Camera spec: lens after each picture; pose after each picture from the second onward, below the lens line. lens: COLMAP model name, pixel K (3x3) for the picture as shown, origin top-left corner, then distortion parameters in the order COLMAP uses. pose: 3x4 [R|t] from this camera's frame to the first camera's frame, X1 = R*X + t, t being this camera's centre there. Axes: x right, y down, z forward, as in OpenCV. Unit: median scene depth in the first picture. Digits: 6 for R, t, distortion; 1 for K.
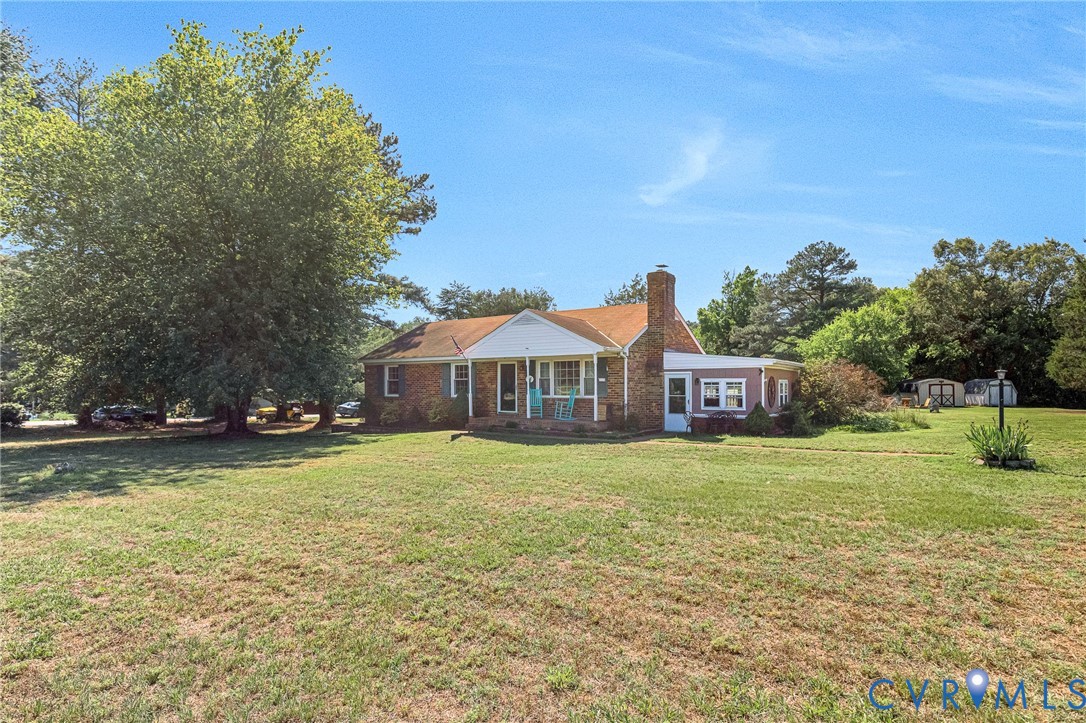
lens RADIAL K [[573.5, 0, 545.7], [0, 573.5, 367.7], [0, 0, 1]] dist [-0.016704, 0.000347]
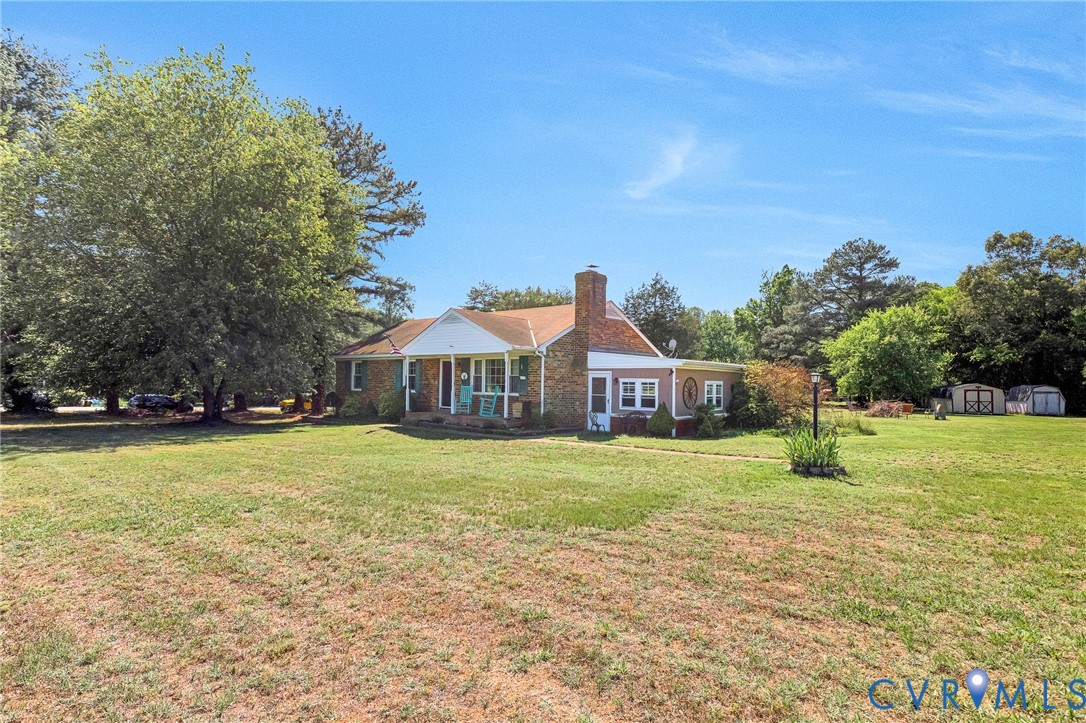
lens RADIAL K [[573.5, 0, 550.2], [0, 573.5, 361.0], [0, 0, 1]] dist [-0.016704, 0.000347]
pose [[0.993347, 0.013614, -0.114352, 0.153171], [-0.014668, 0.999857, -0.008388, -0.000554], [0.114222, 0.010009, 0.993405, -0.005144]]
